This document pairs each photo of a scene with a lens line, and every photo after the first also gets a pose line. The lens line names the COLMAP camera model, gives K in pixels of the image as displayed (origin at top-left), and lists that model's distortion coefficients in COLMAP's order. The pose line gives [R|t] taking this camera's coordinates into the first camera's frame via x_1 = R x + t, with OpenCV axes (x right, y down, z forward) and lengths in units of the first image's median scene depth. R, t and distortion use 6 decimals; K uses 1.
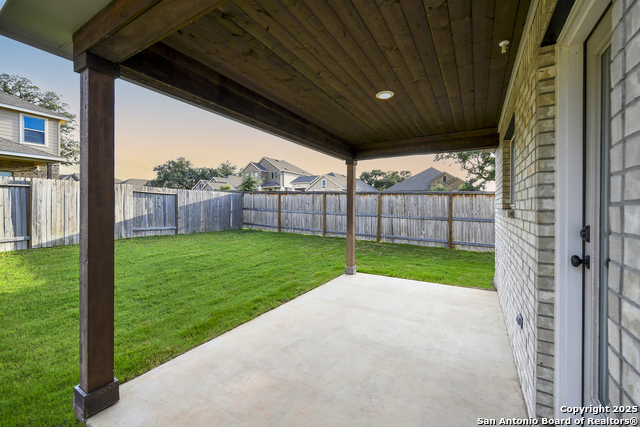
lens RADIAL K [[258.0, 0, 320.9], [0, 258.0, 211.9], [0, 0, 1]] dist [0.000088, -0.000144]
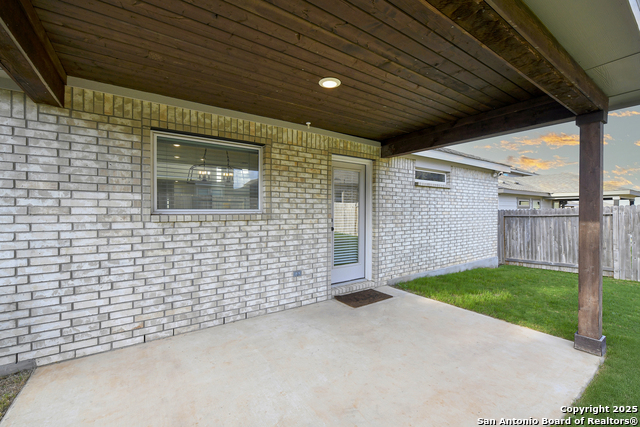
lens RADIAL K [[258.0, 0, 320.9], [0, 258.0, 211.9], [0, 0, 1]] dist [0.000088, -0.000144]
pose [[-0.904328, 0.000688, 0.426838, -0.088437], [0.002969, 0.999985, 0.004679, -0.048849], [-0.426829, 0.005499, -0.904316, 1.956083]]
